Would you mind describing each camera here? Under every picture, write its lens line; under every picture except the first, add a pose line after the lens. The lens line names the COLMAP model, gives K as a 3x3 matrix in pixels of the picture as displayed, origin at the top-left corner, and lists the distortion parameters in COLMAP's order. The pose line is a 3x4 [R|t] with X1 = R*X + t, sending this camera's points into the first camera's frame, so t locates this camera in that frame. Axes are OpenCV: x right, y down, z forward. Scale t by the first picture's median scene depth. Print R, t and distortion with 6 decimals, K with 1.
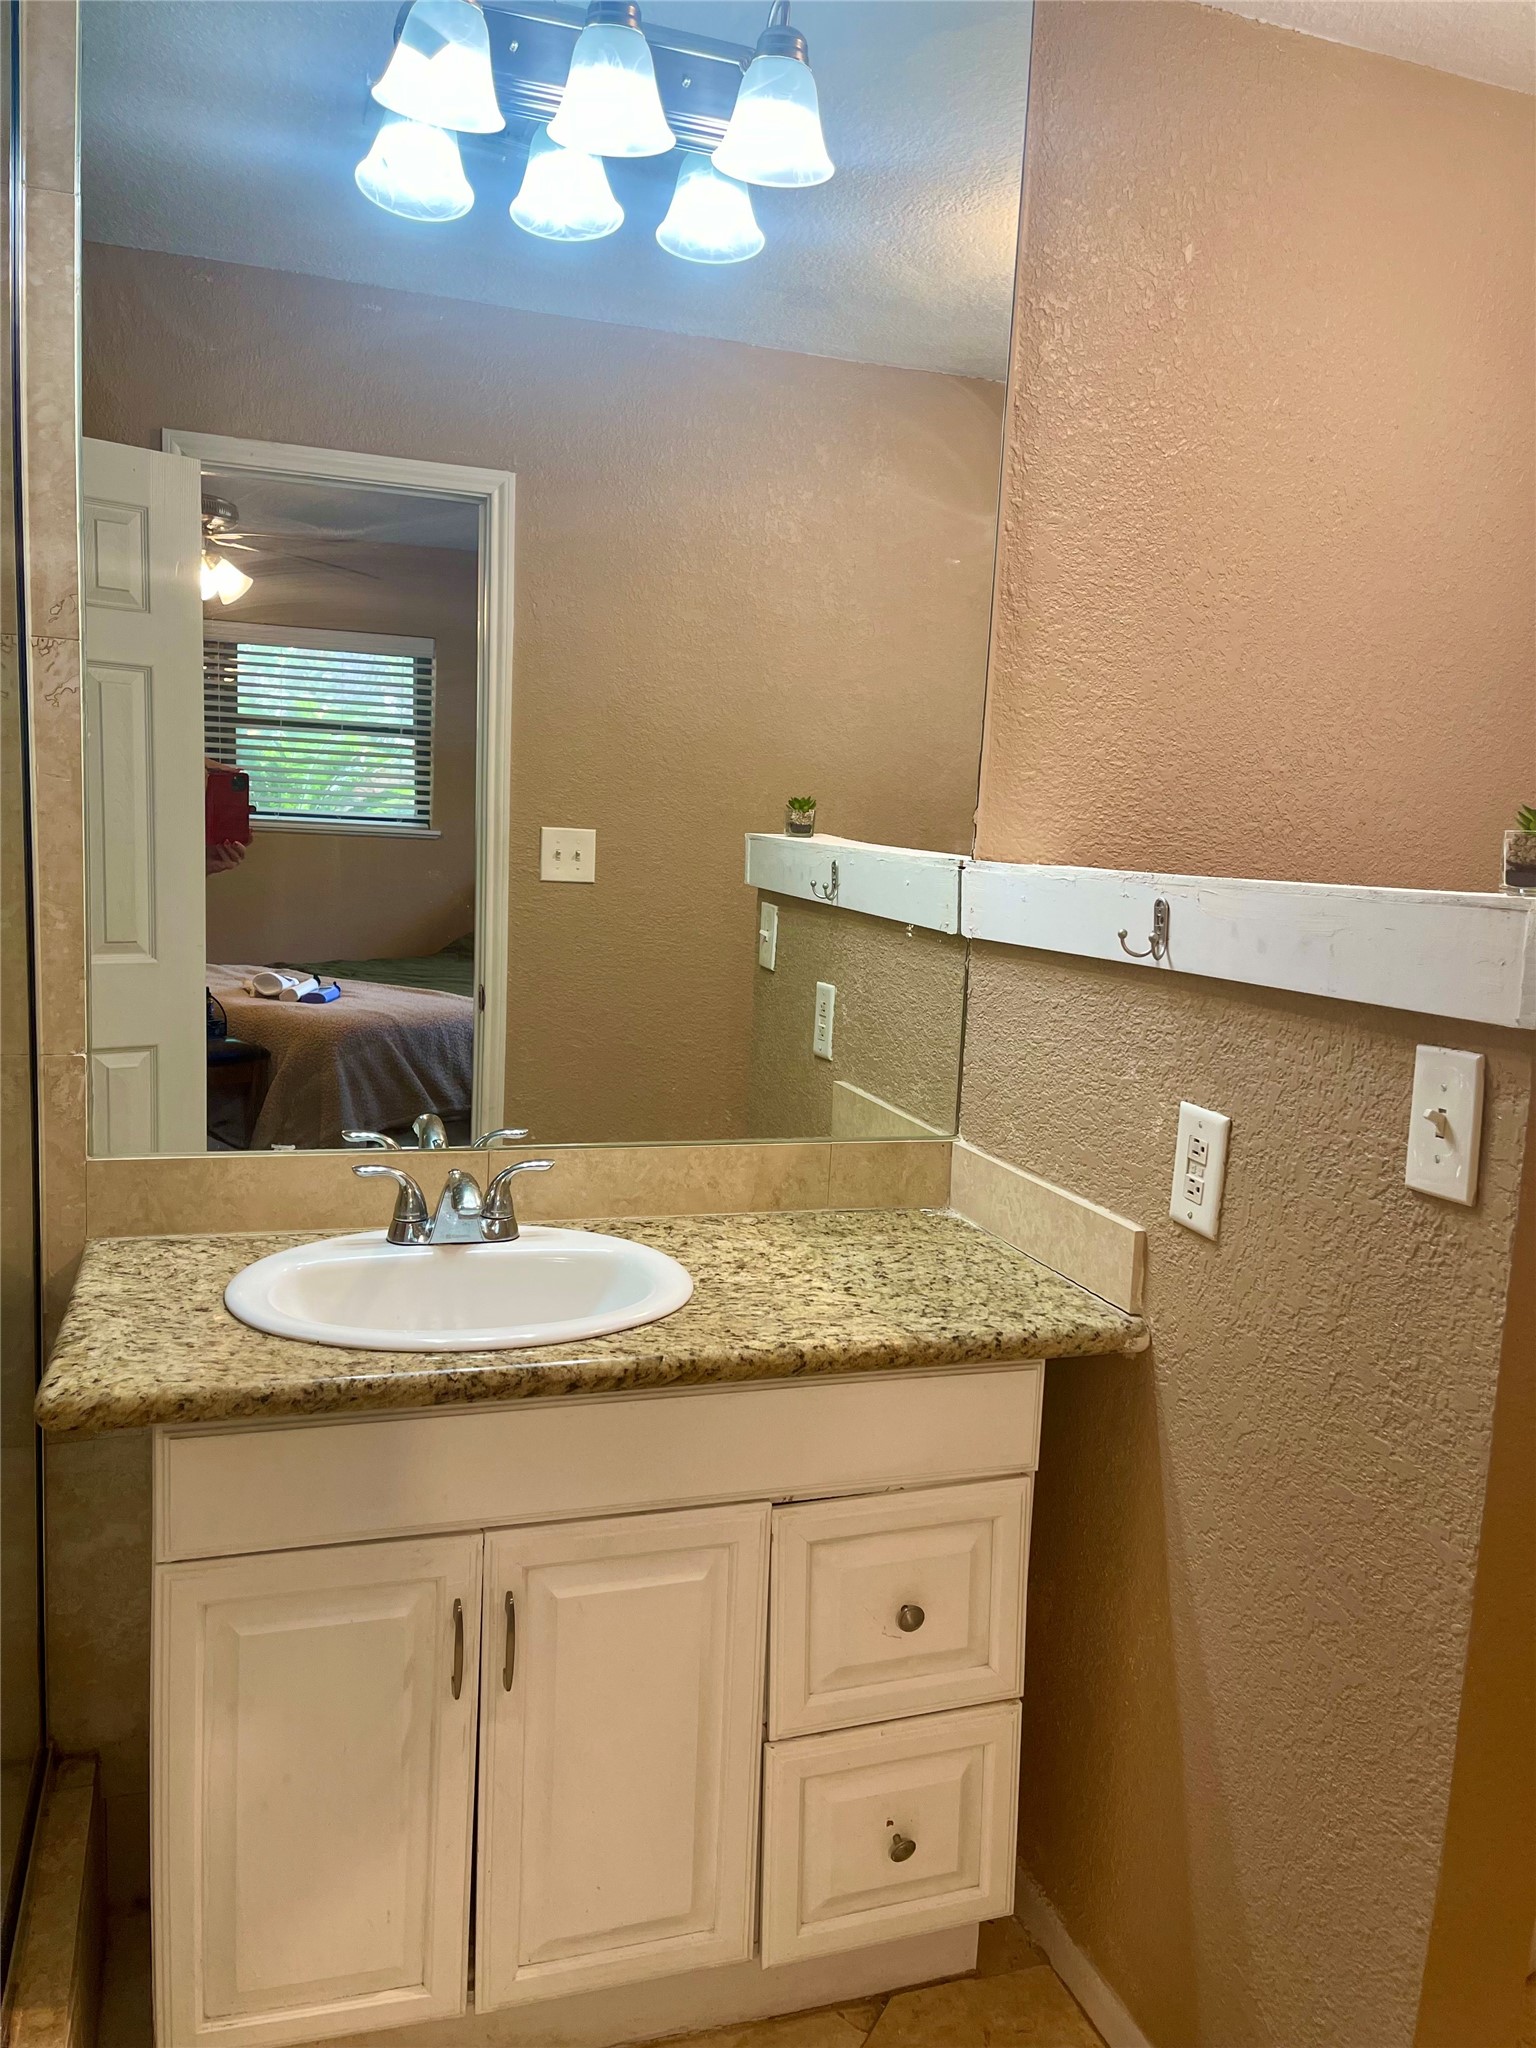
lens RADIAL K [[1554.6, 0, 766.8], [0, 1554.6, 1042.1], [0, 0, 1]] dist [0.070594, -0.086255]
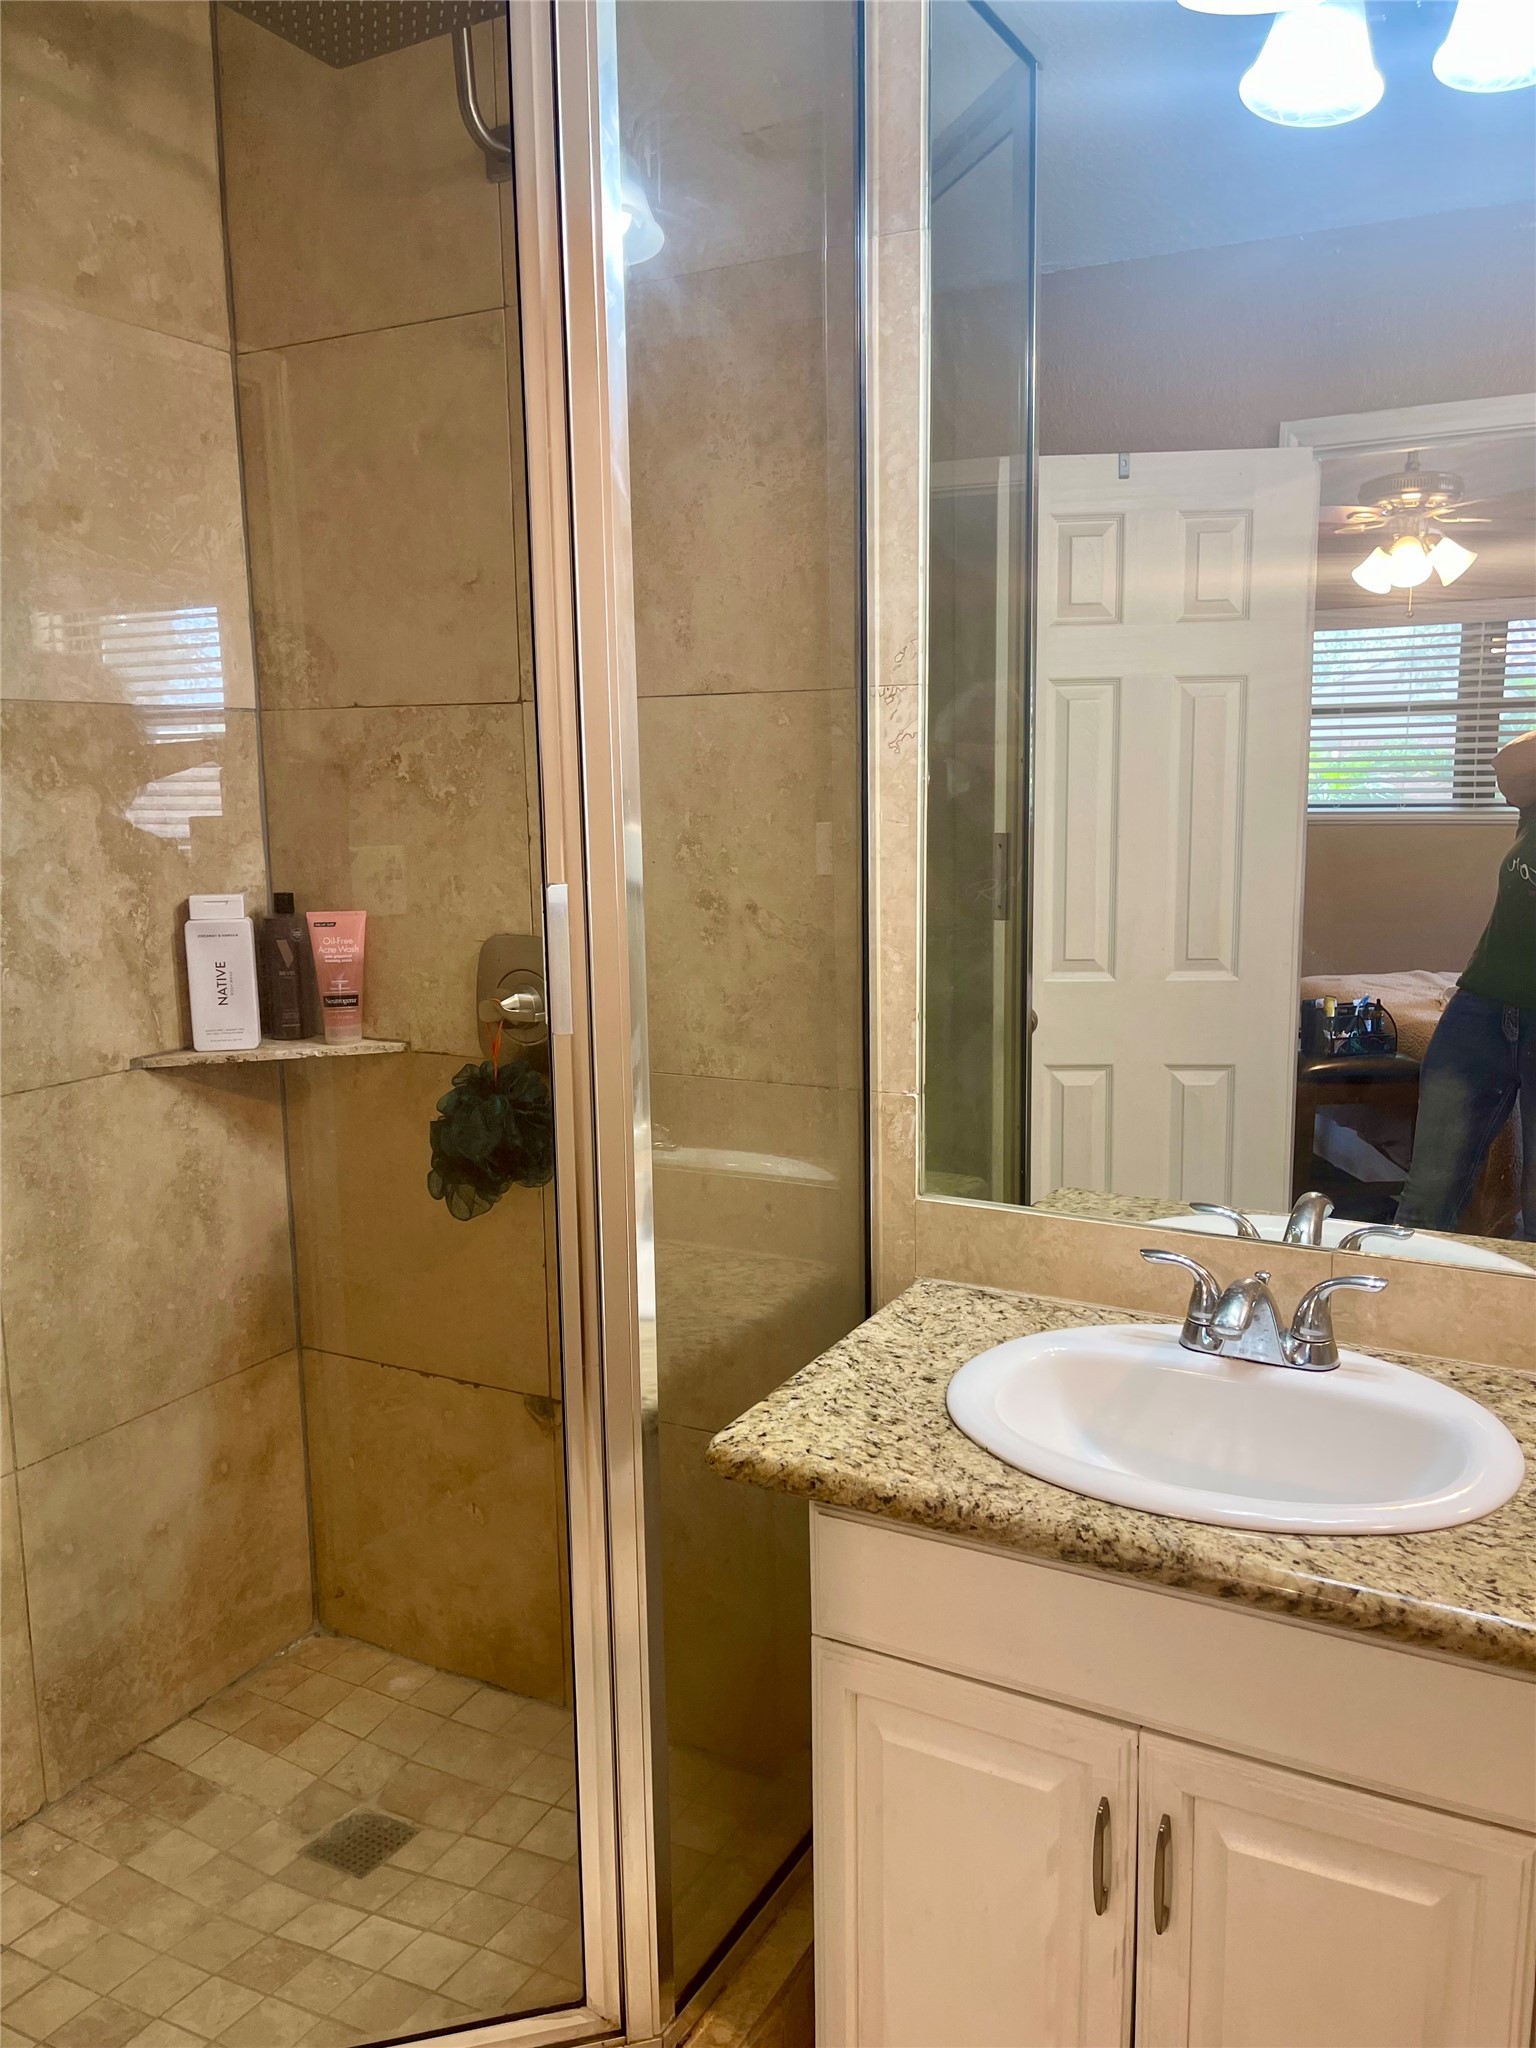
lens RADIAL K [[1554.6, 0, 791.3], [0, 1554.6, 1035.5], [0, 0, 1]] dist [0.070594, -0.086255]
pose [[0.689681, 0.062932, -0.721374, 0.248446], [-0.059704, 0.997766, 0.029964, -0.060287], [0.721648, 0.022403, 0.691898, 0.271234]]
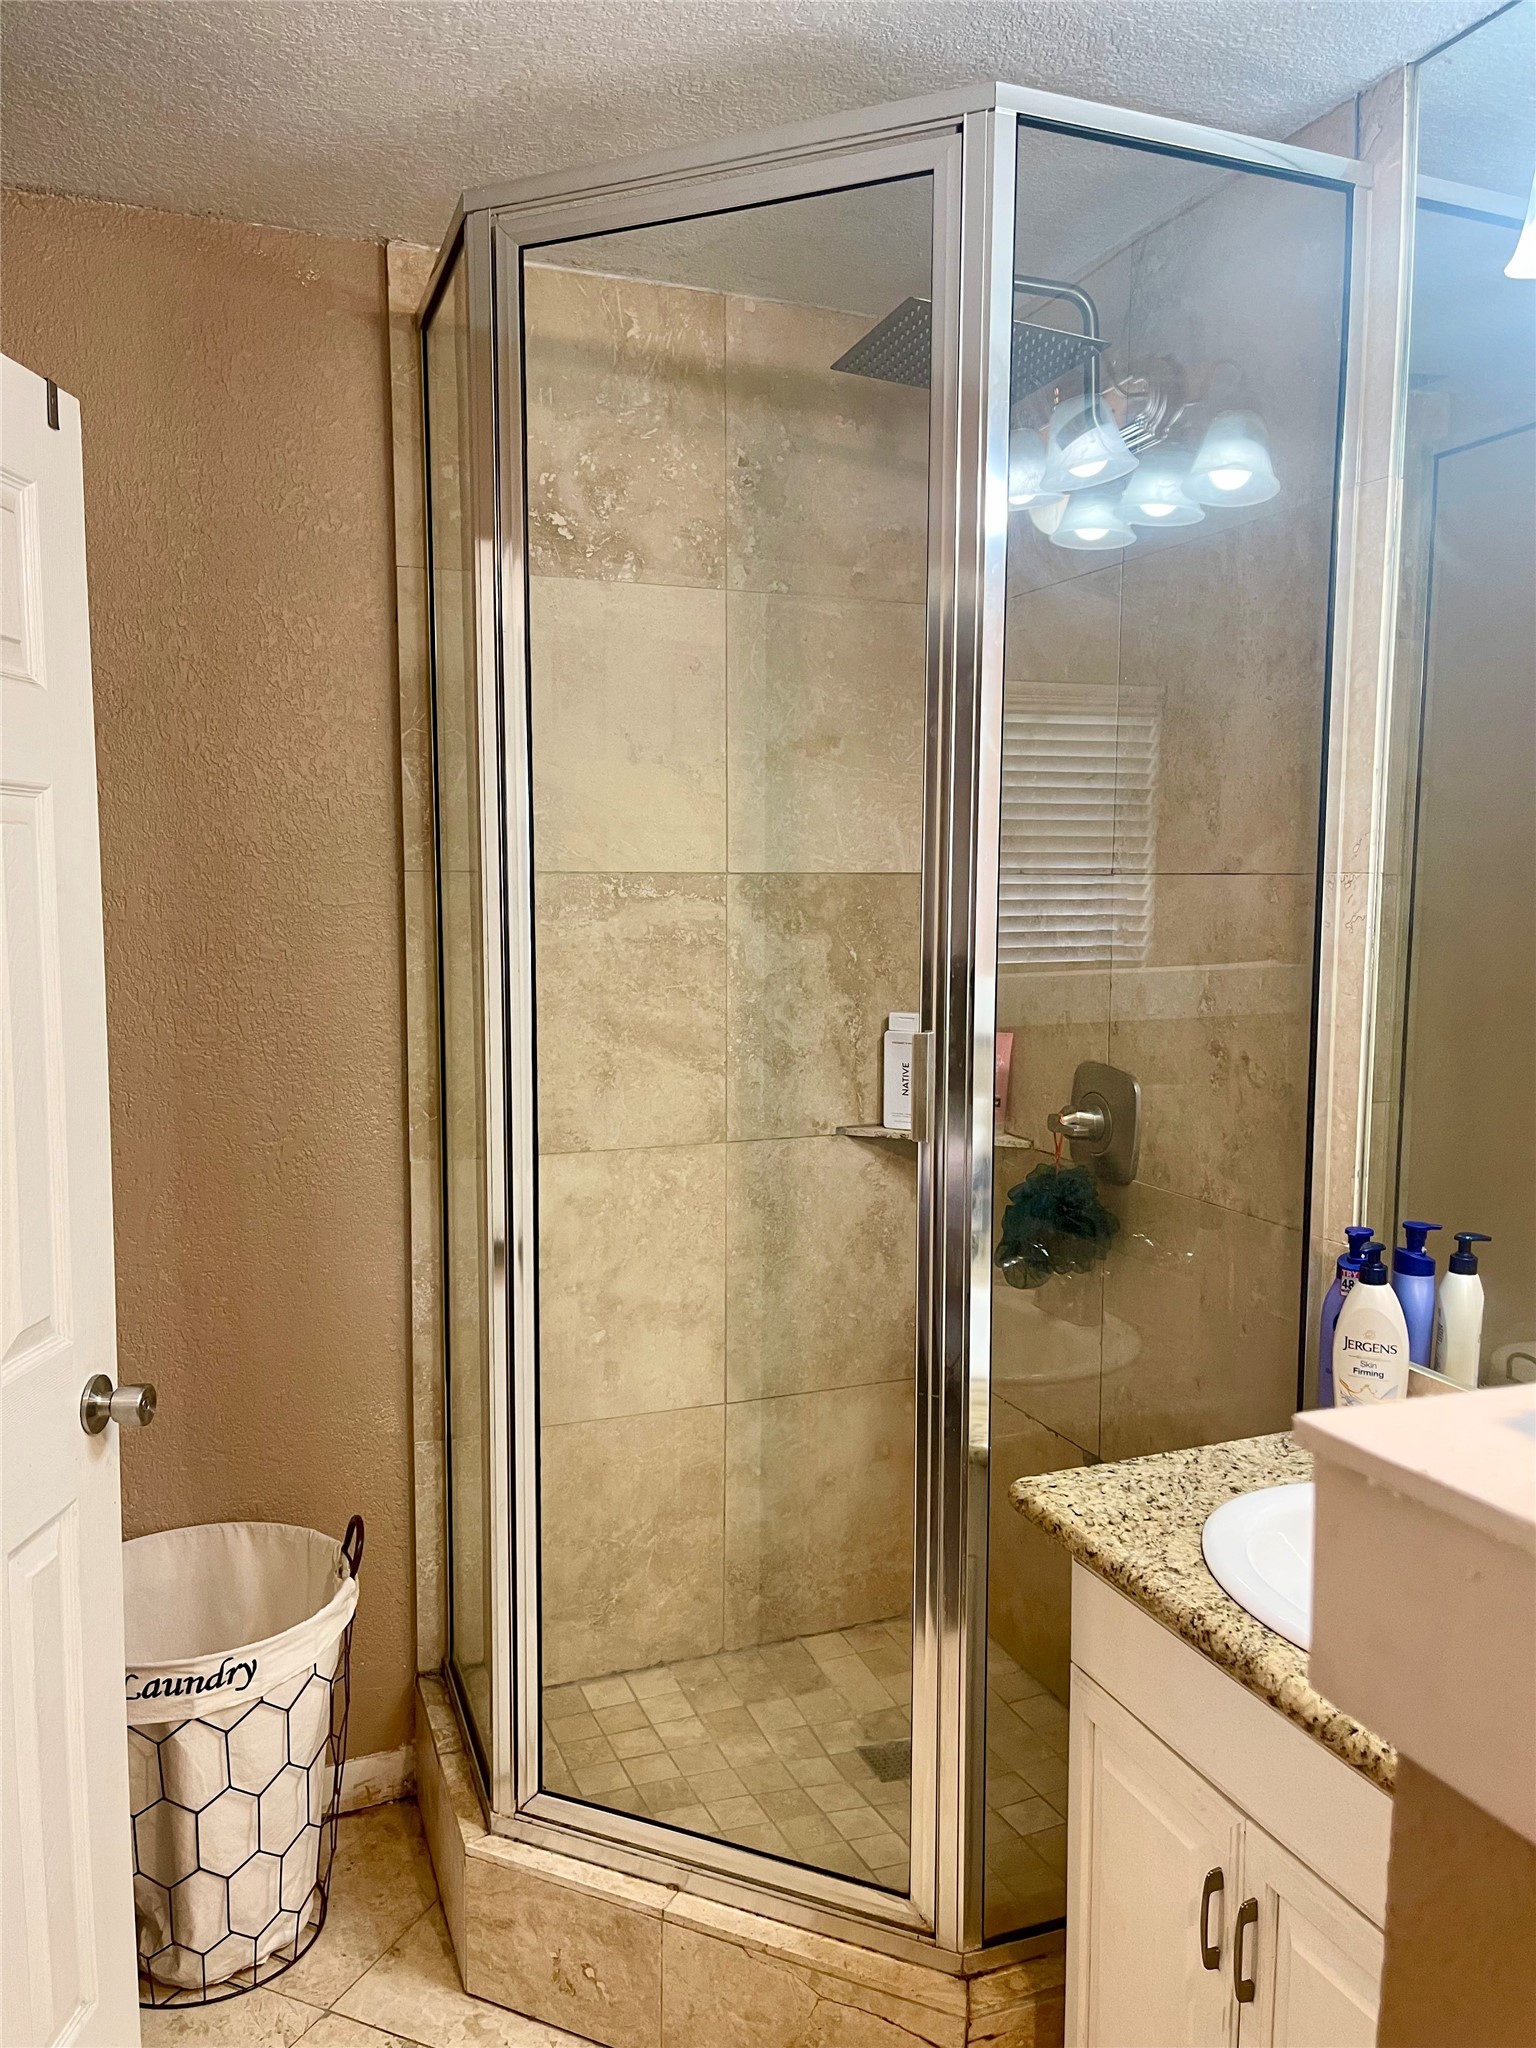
lens RADIAL K [[1554.6, 0, 784.0], [0, 1554.6, 1039.2], [0, 0, 1]] dist [0.070594, -0.086255]
pose [[0.067061, 0.058293, -0.996045, 0.662703], [-0.145198, 0.988235, 0.048060, -0.139989], [0.987127, 0.141401, 0.074736, 0.554345]]
